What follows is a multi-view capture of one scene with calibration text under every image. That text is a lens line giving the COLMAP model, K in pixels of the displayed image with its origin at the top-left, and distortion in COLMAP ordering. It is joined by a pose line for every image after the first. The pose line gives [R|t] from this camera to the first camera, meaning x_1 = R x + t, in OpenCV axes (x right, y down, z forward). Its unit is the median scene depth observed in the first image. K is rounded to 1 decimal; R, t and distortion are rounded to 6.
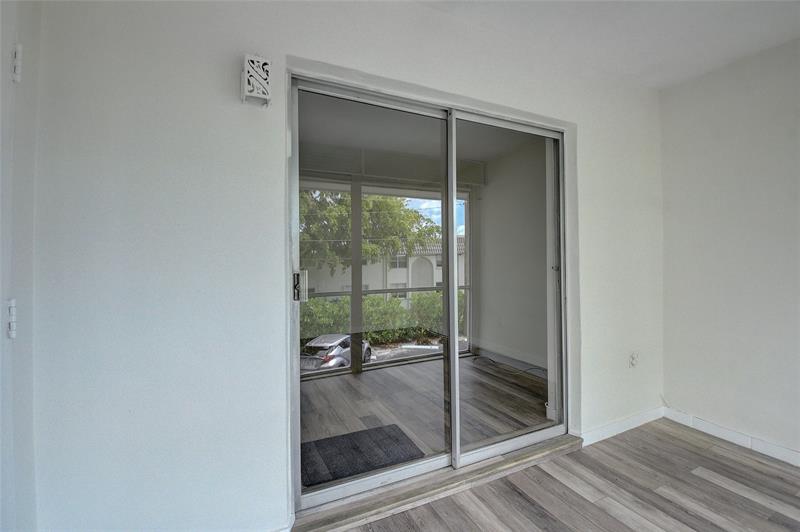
lens RADIAL K [[355.9, 0, 400.3], [0, 355.9, 258.1], [0, 0, 1]] dist [-0.015512, -0.004551]
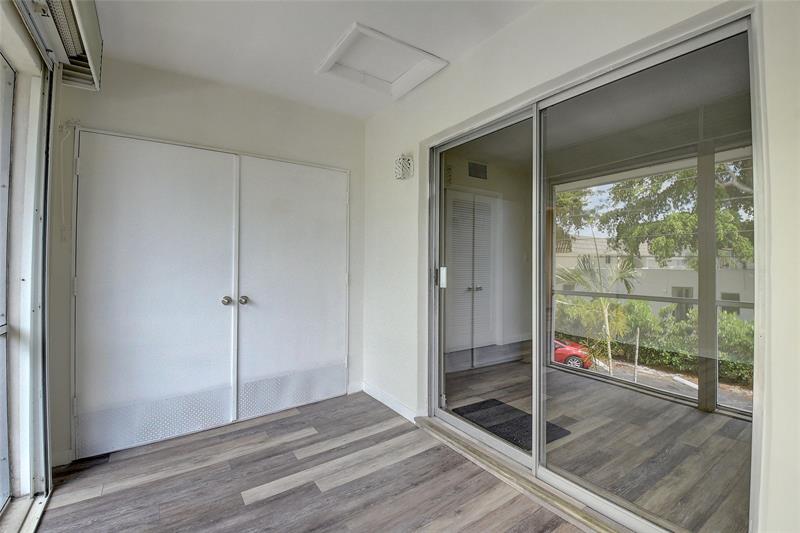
lens RADIAL K [[355.9, 0, 401.2], [0, 355.9, 262.7], [0, 0, 1]] dist [-0.015512, -0.004551]
pose [[0.142366, 0.000384, -0.989814, 1.119371], [-0.001317, 0.999999, 0.000199, 0.015248], [0.989813, 0.001276, 0.142367, 0.531783]]
